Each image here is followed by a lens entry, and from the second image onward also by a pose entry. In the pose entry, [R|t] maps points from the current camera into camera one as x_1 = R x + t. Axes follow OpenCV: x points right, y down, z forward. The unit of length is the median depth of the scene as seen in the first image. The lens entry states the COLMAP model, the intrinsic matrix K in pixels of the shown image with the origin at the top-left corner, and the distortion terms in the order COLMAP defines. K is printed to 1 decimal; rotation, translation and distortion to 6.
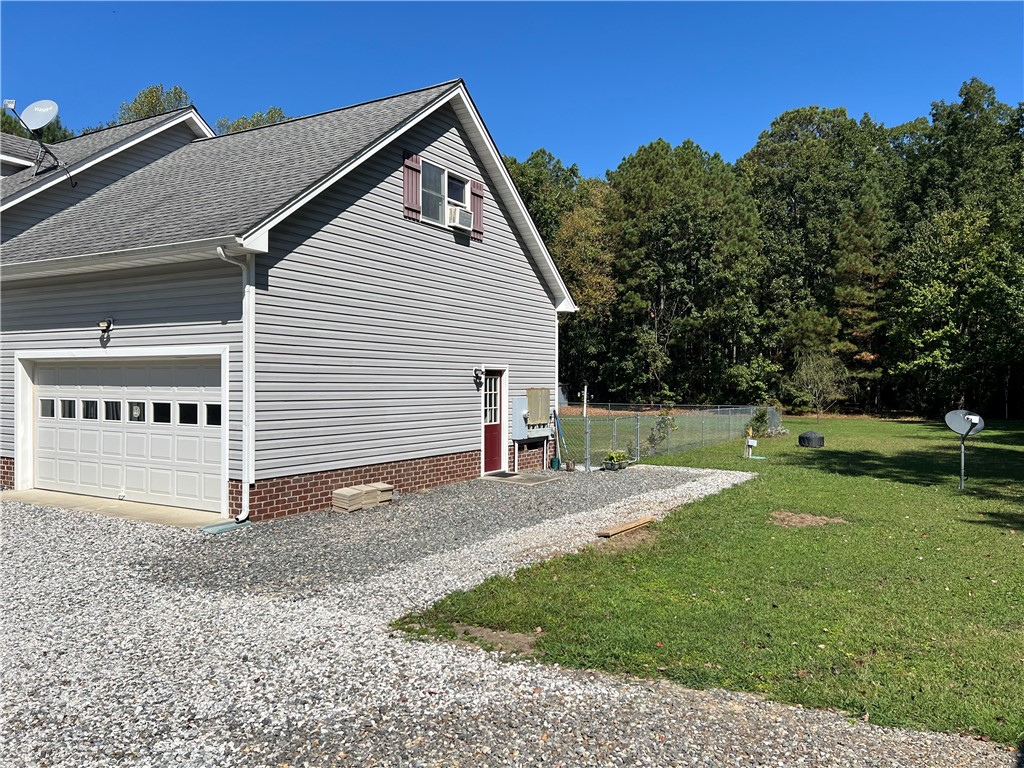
lens RADIAL K [[770.6, 0, 512.3], [0, 770.6, 383.0], [0, 0, 1]] dist [0.000900, -0.016107]
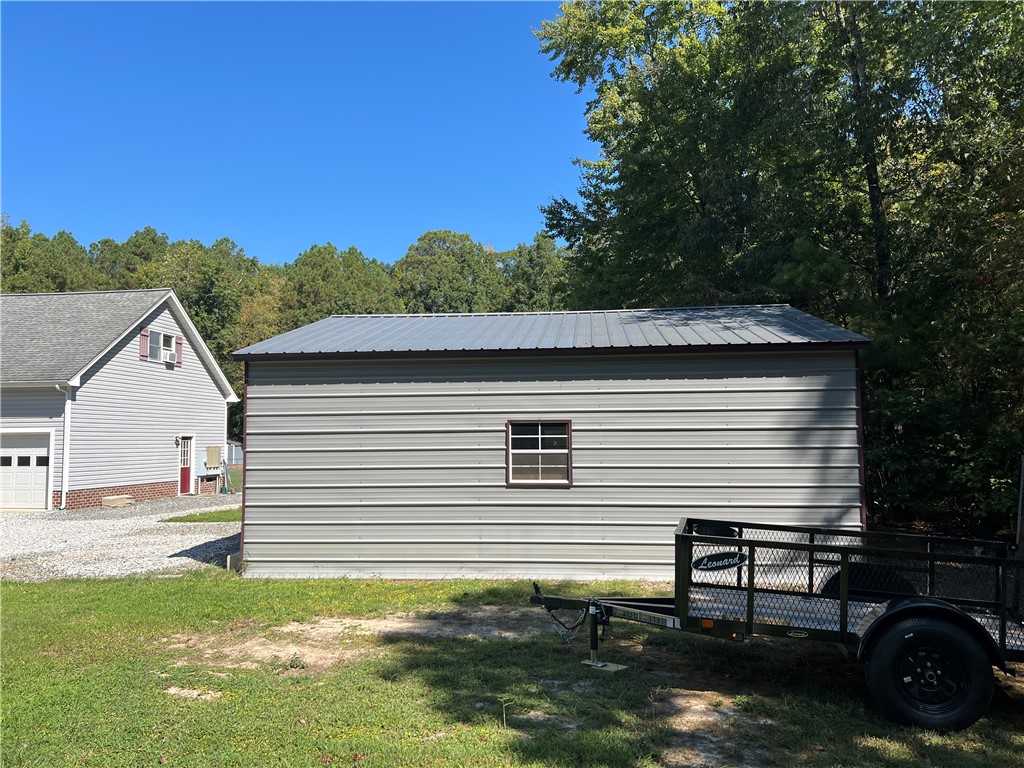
lens RADIAL K [[770.6, 0, 545.4], [0, 770.6, 381.2], [0, 0, 1]] dist [0.000900, -0.016107]
pose [[0.908986, 0.015662, 0.416533, -0.014278], [0.017393, 0.996998, -0.075444, 0.004645], [-0.416464, 0.075822, 0.905985, -1.037769]]
